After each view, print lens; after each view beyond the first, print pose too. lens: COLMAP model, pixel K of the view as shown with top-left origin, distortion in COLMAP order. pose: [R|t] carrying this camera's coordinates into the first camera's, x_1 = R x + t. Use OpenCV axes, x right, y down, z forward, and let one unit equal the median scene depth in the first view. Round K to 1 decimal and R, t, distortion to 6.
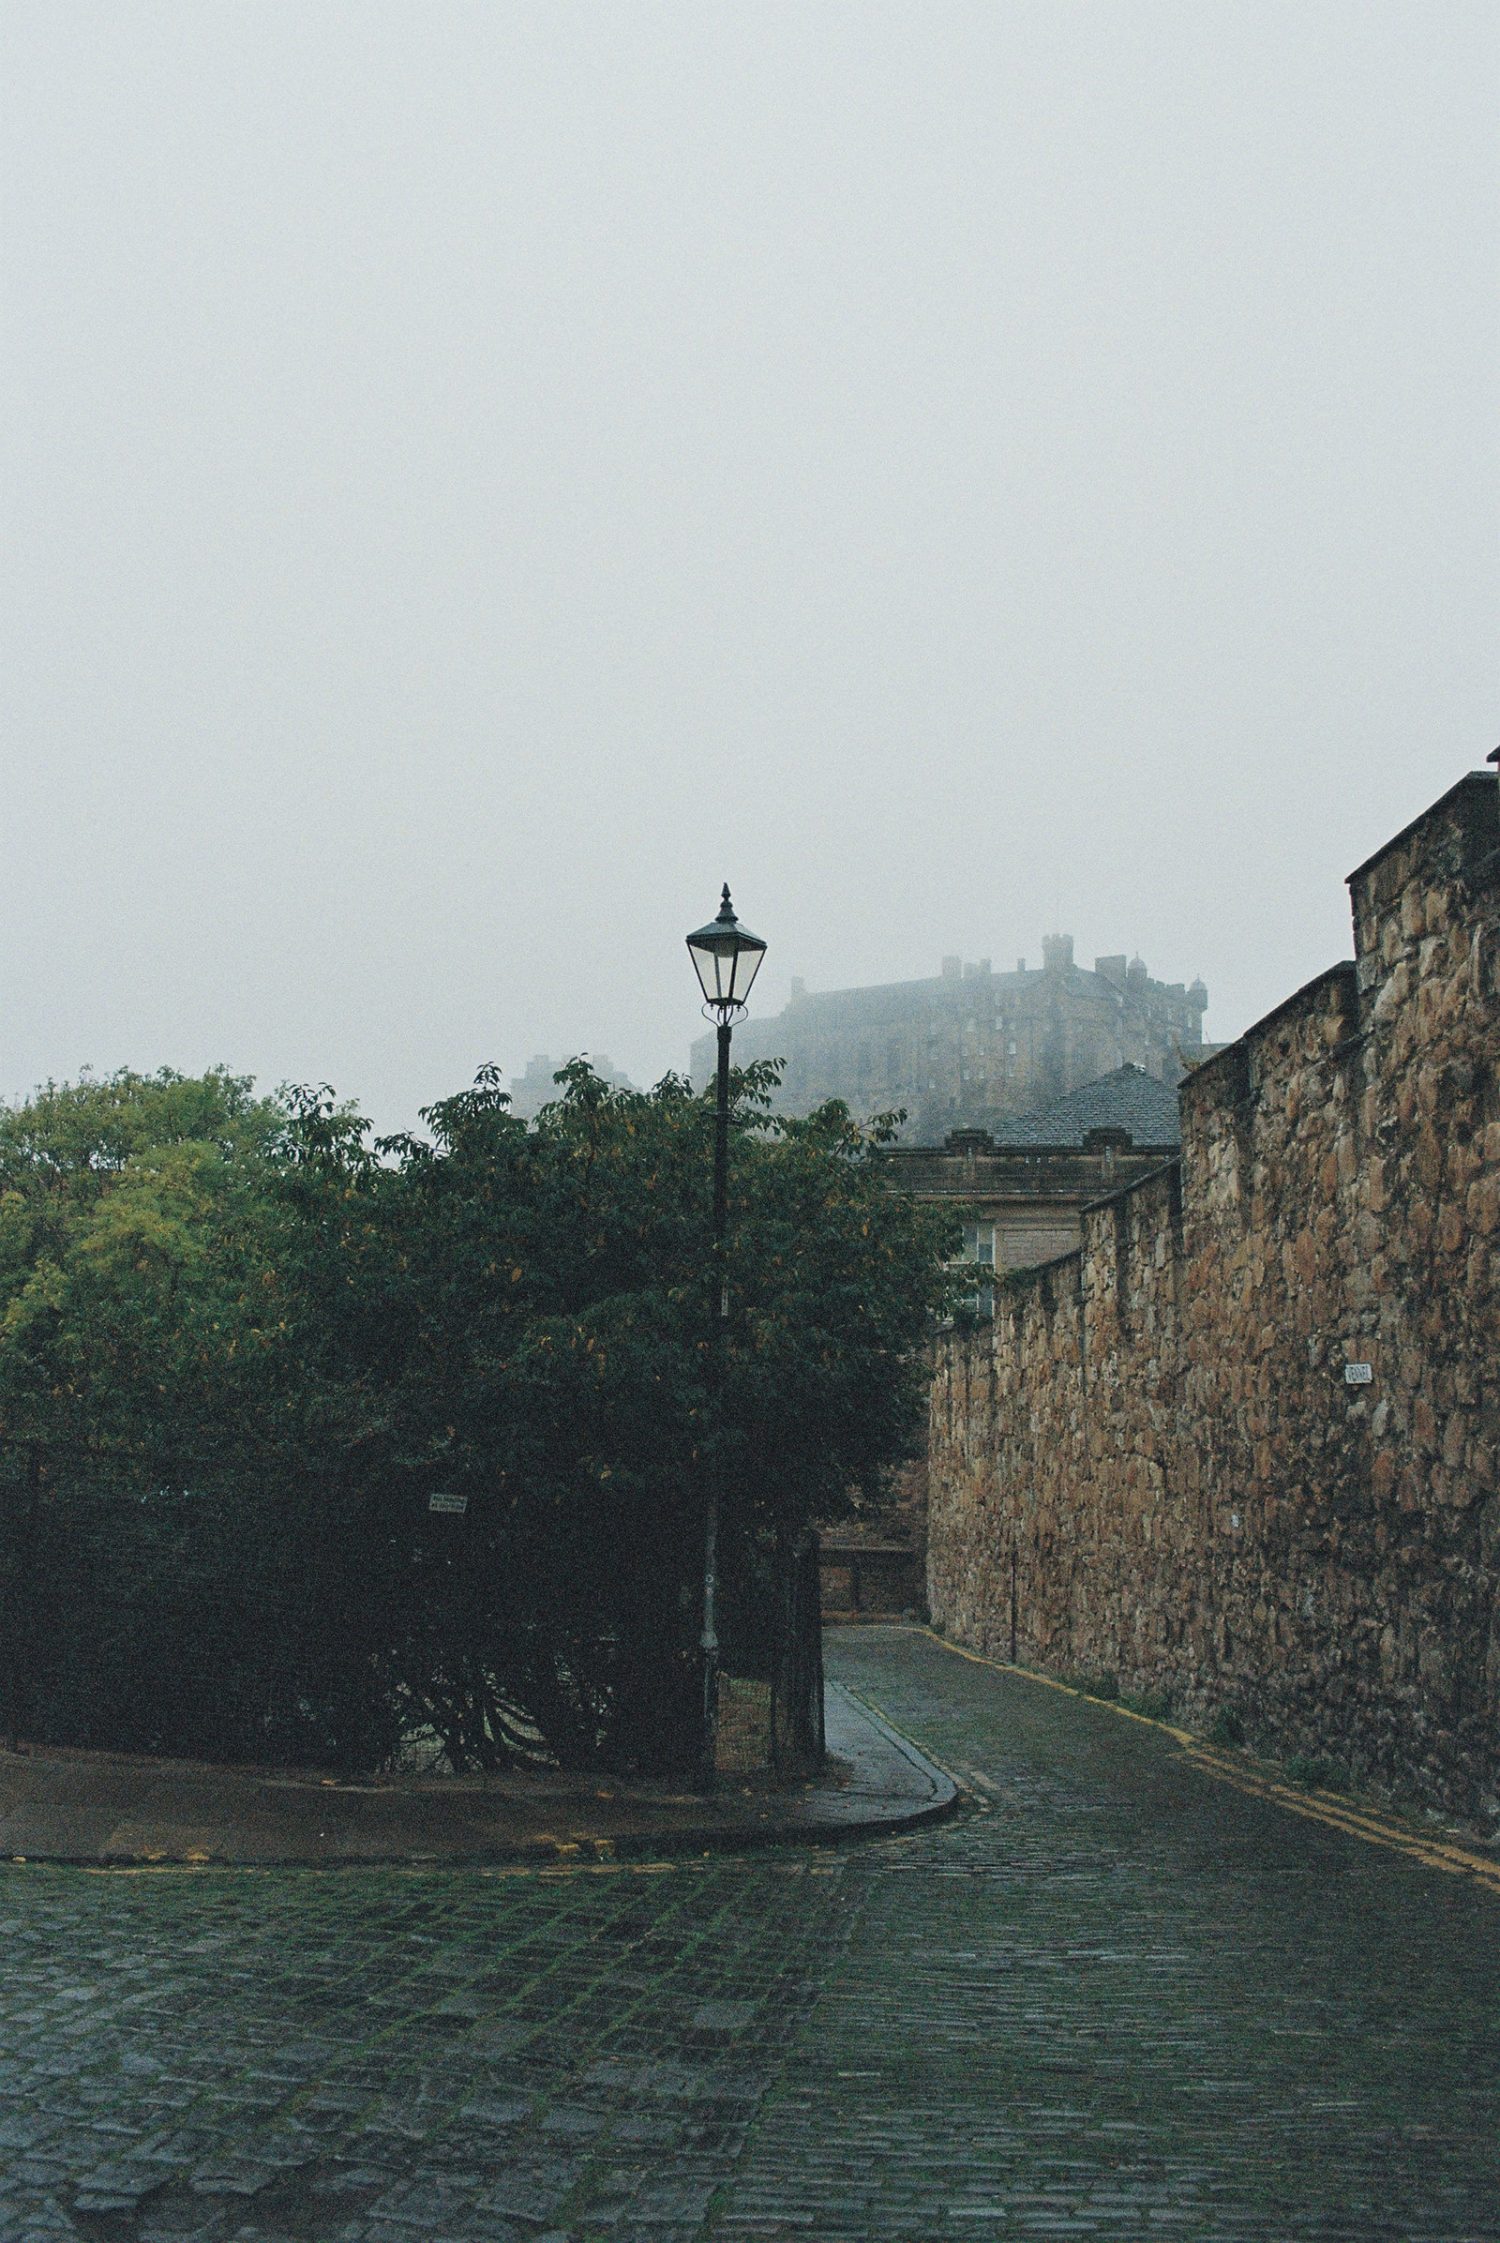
lens RADIAL K [[2286.6, 0, 751.1], [0, 2286.6, 1066.5], [0, 0, 1]] dist [-0.074514, 0.024279]
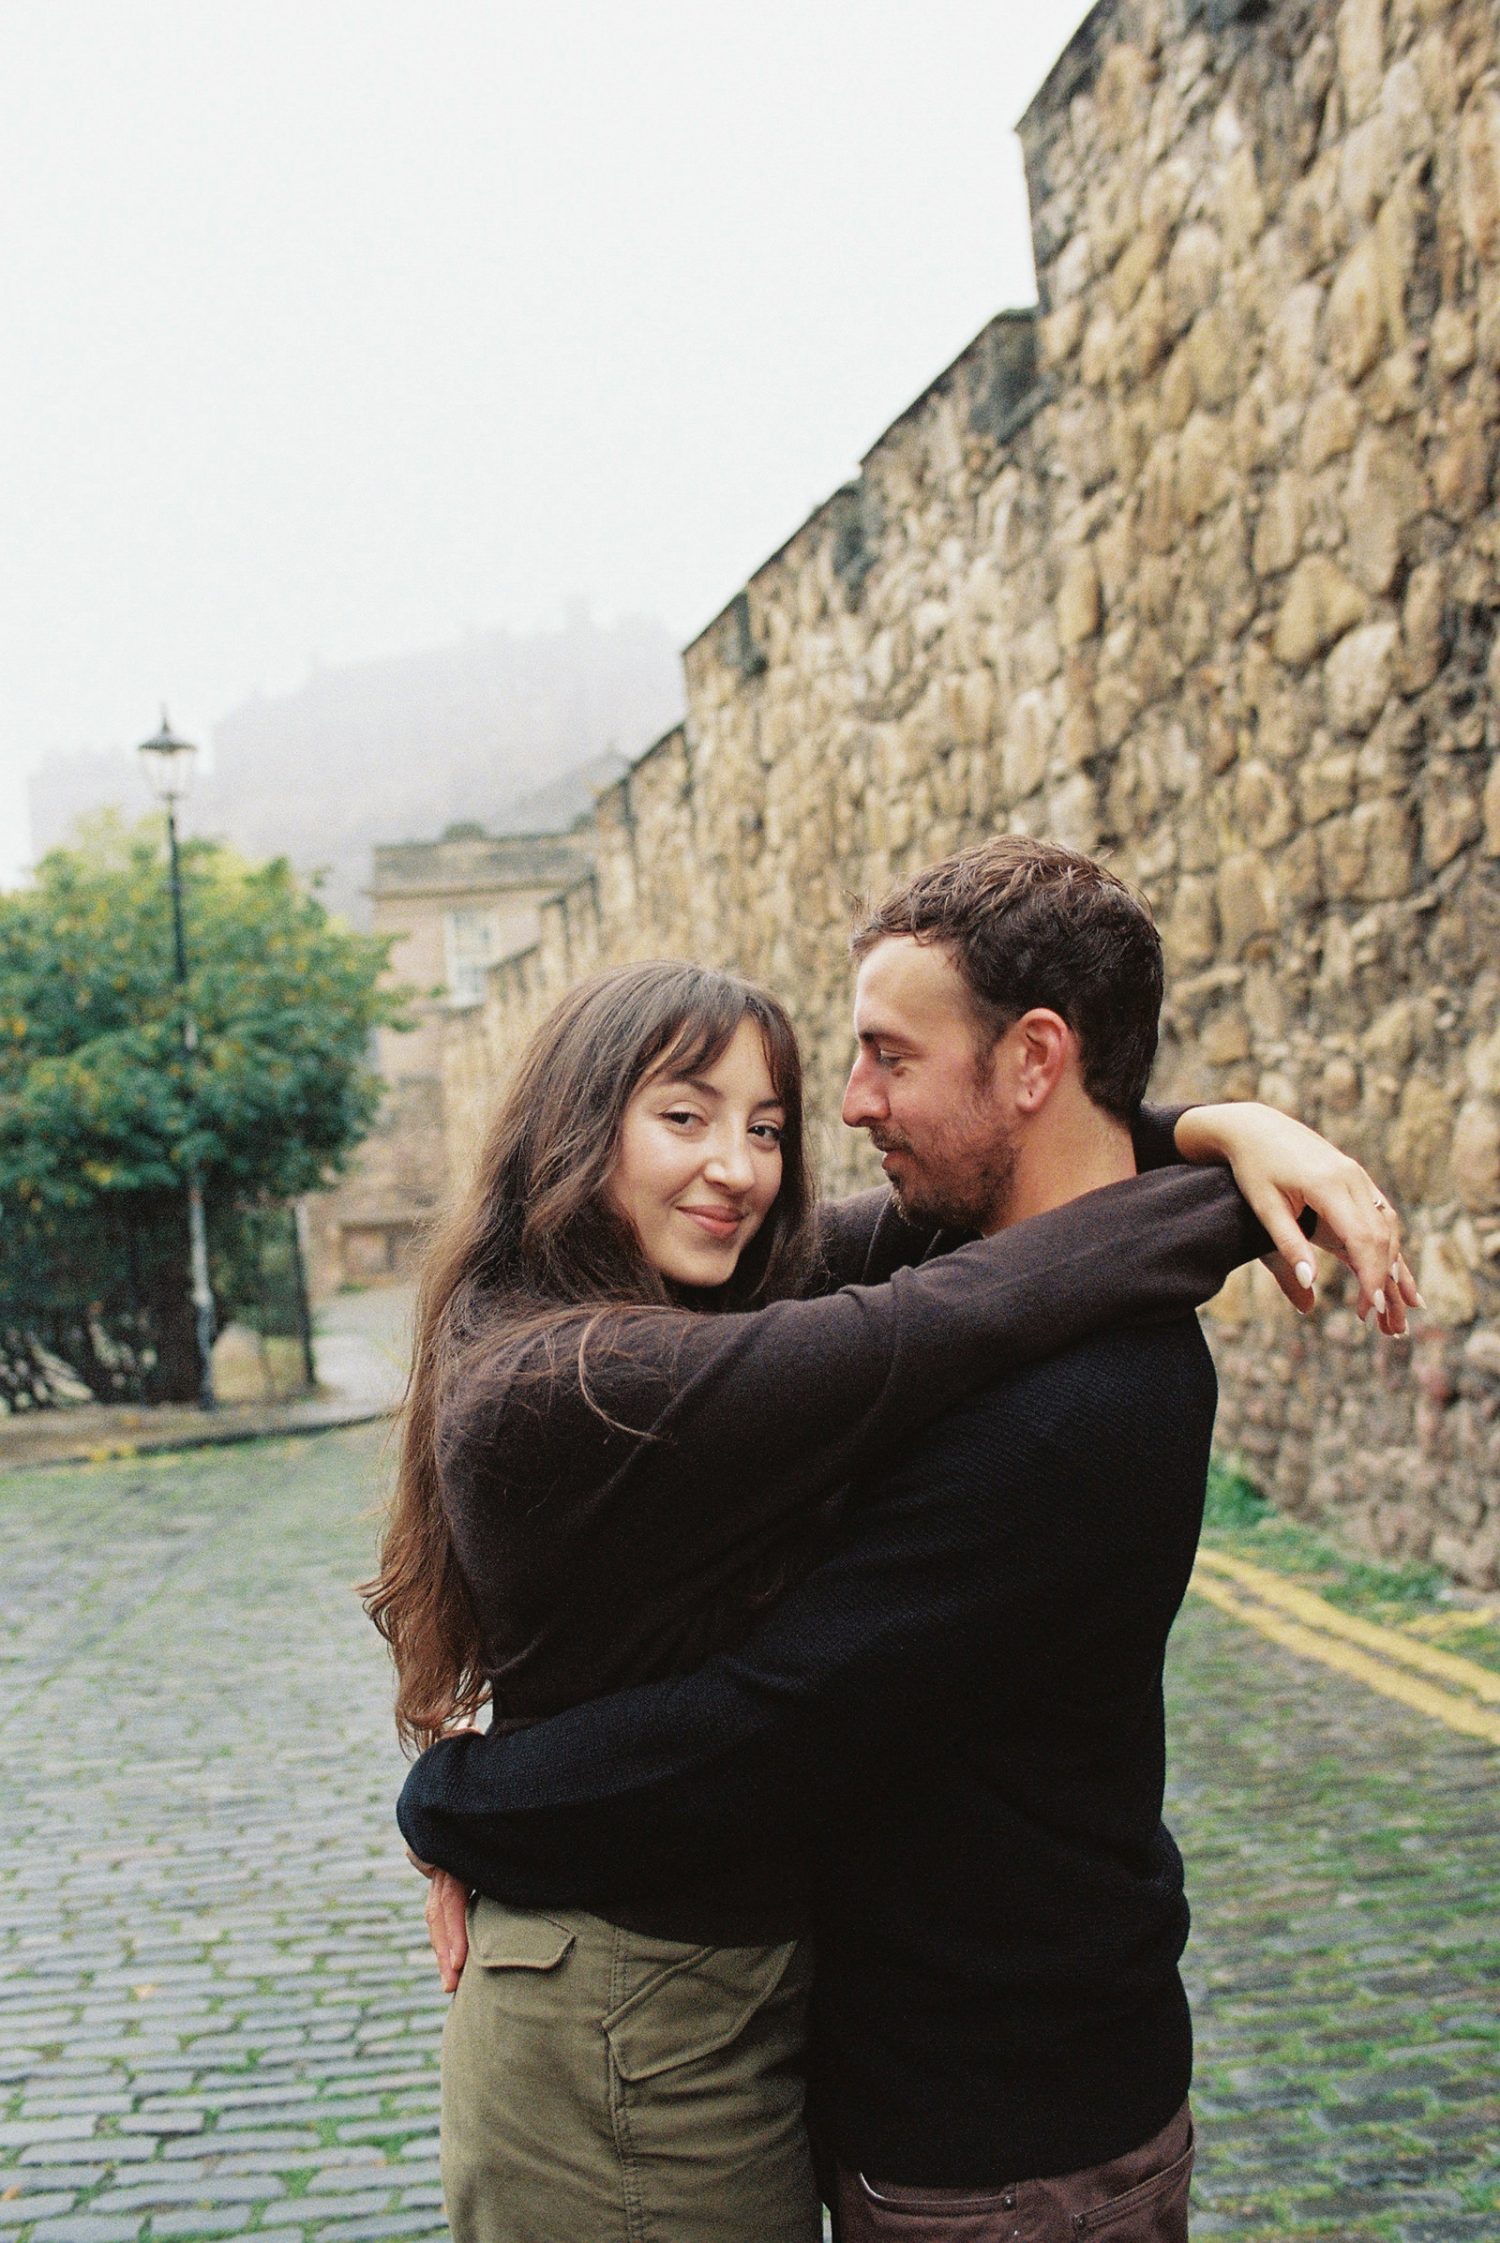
lens RADIAL K [[2336.3, 0, 745.6], [0, 2336.3, 1096.4], [0, 0, 1]] dist [-0.115108, 0.094813]
pose [[0.979546, -0.086163, 0.181837, 0.045971], [0.055972, 0.984691, 0.165077, -0.050815], [-0.193277, -0.151523, 0.969373, -0.271031]]
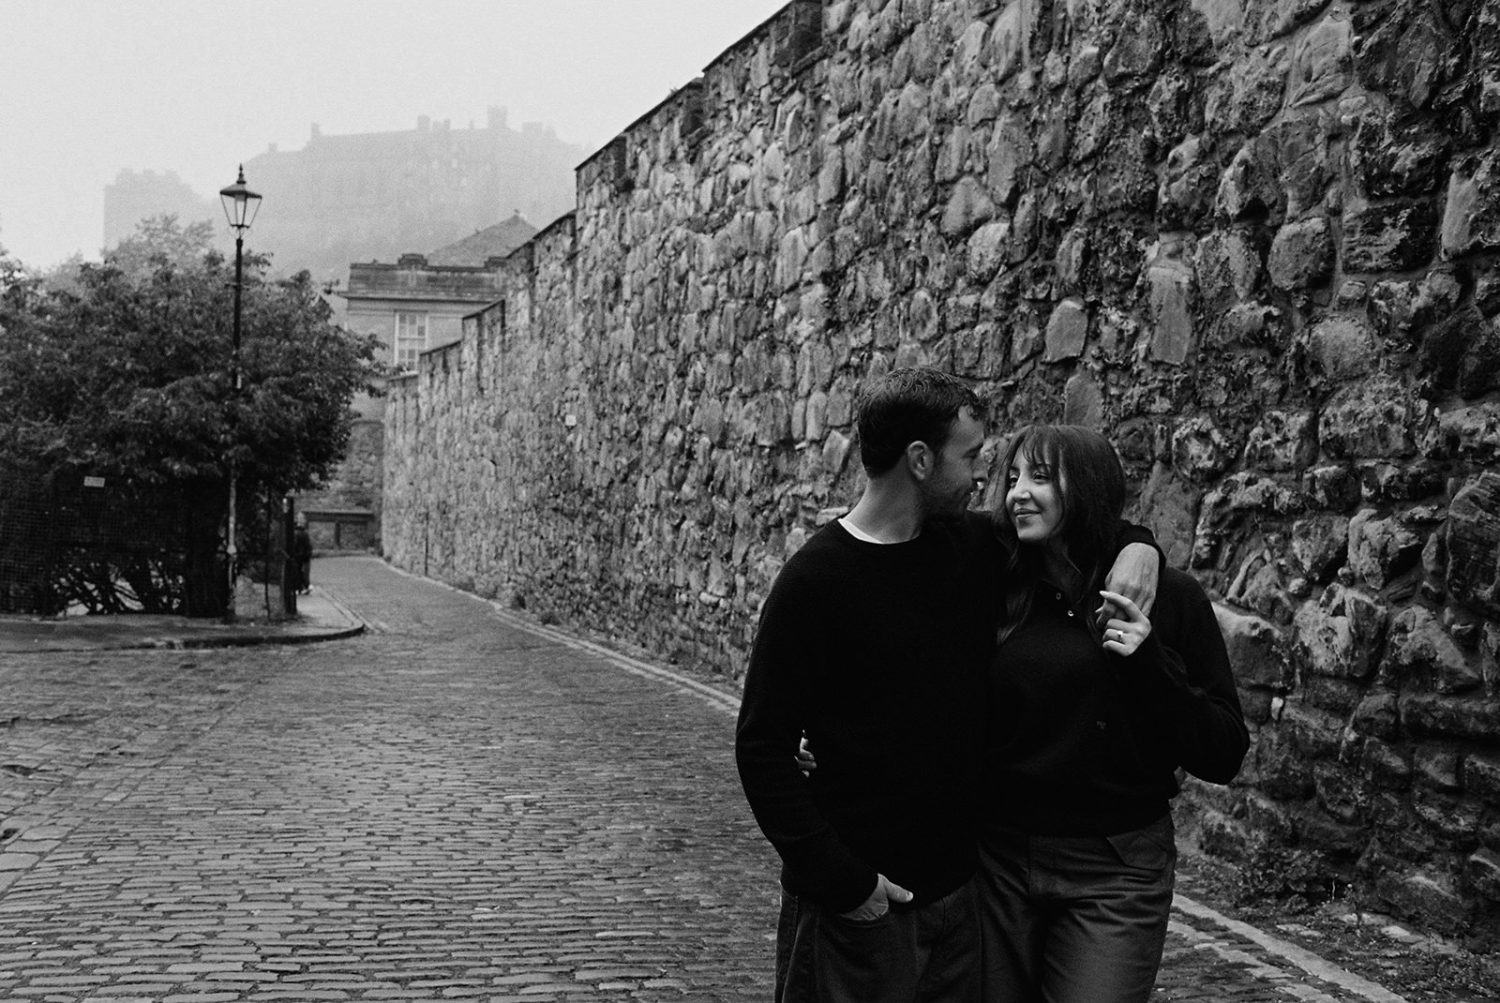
lens RADIAL K [[1562.4, 0, 750.0], [0, 1562.4, 501.5], [0, 0, 1]] dist [-0.115108, 0.094813]
pose [[0.957237, 0.000714, 0.289303, 0.021675], [-0.058082, 0.980111, 0.189762, -0.062997], [-0.283413, -0.198451, 0.938240, -0.338224]]
